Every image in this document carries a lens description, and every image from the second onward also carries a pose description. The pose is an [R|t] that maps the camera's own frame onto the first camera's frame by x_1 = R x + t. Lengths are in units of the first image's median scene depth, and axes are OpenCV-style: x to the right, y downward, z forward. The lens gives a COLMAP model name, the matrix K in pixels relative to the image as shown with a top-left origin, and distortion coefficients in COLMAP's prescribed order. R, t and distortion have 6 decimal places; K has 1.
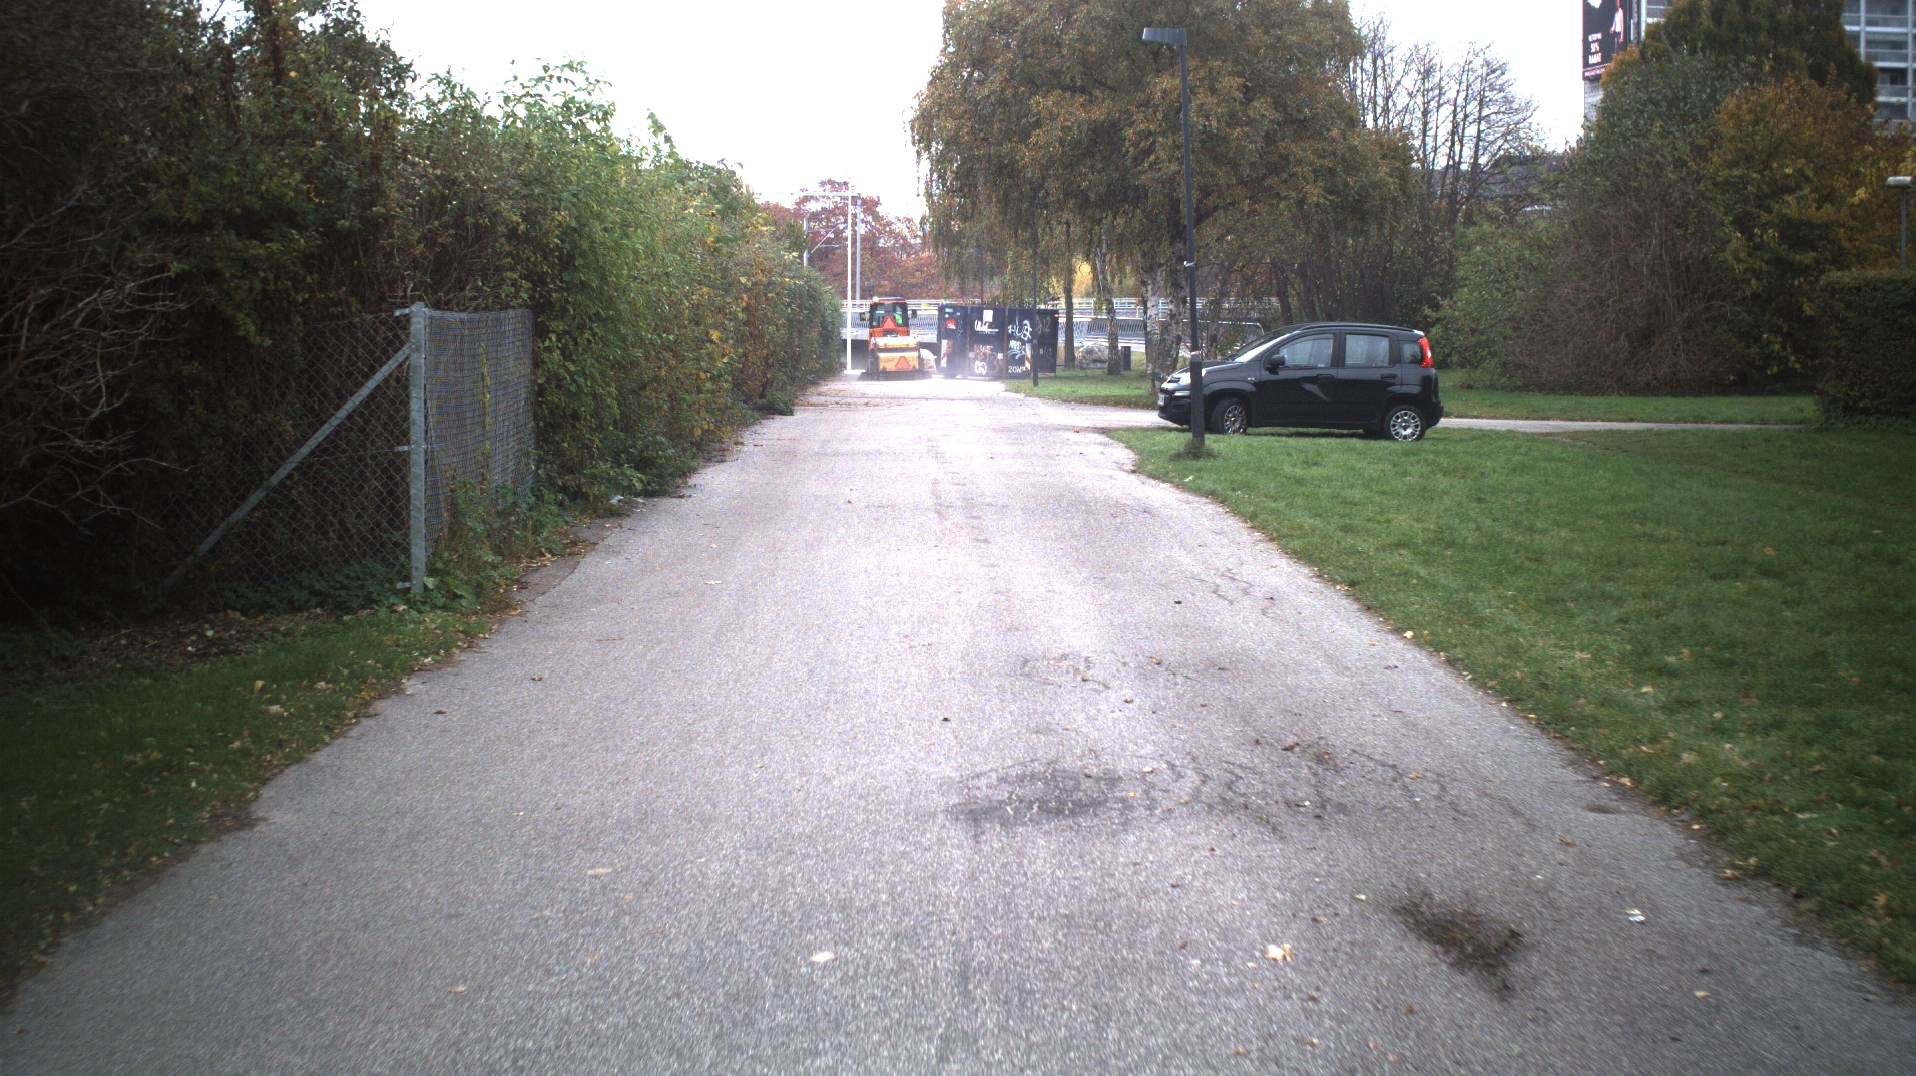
lens RADIAL K [[4762.5, 0, 958.3], [0, 4762.5, 540.1], [0, 0, 1]] dist [-0.287463, 0.000000]
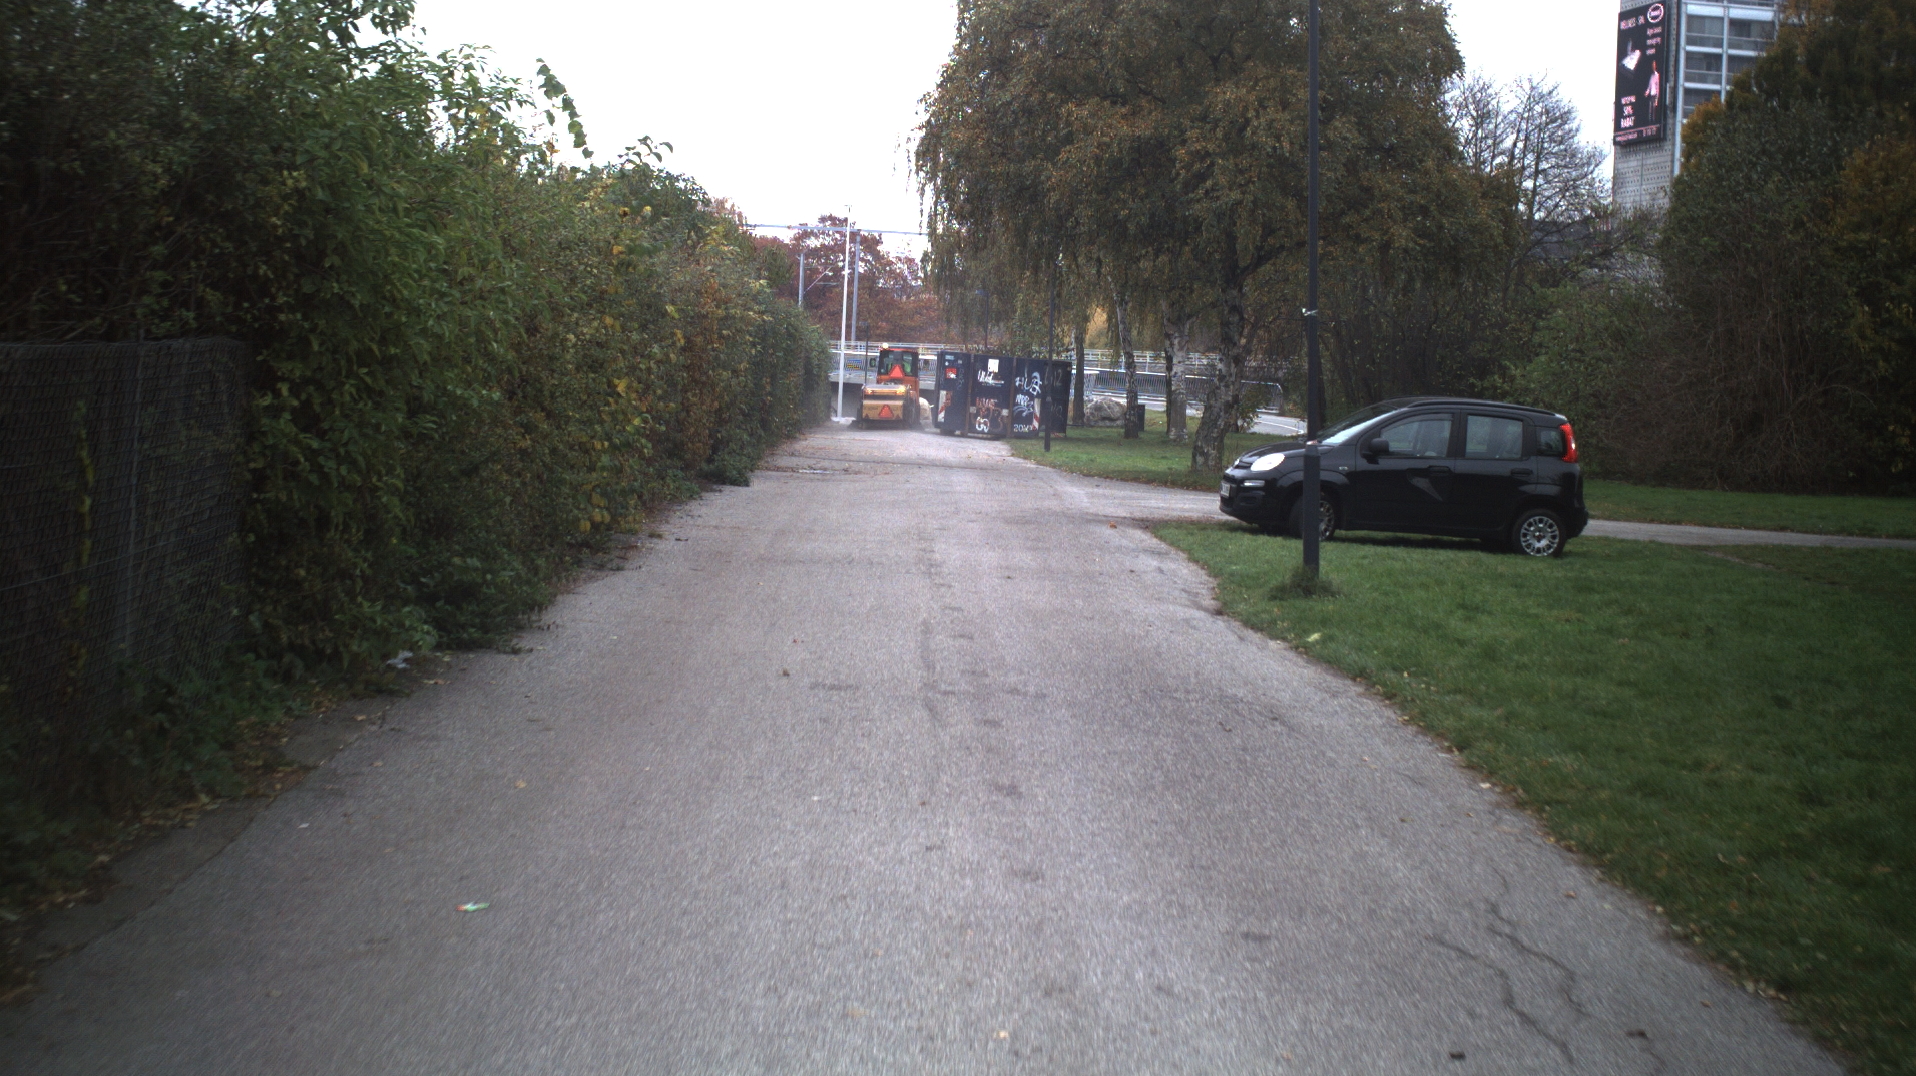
lens RADIAL K [[4762.5, 0, 957.1], [0, 4762.5, 534.1], [0, 0, 1]] dist [-0.287463, 0.000000]
pose [[0.999128, 0.041724, 0.001724, -0.001213], [-0.041703, 0.999073, -0.010710, -0.009496], [-0.002169, 0.010629, 0.999941, 0.179825]]
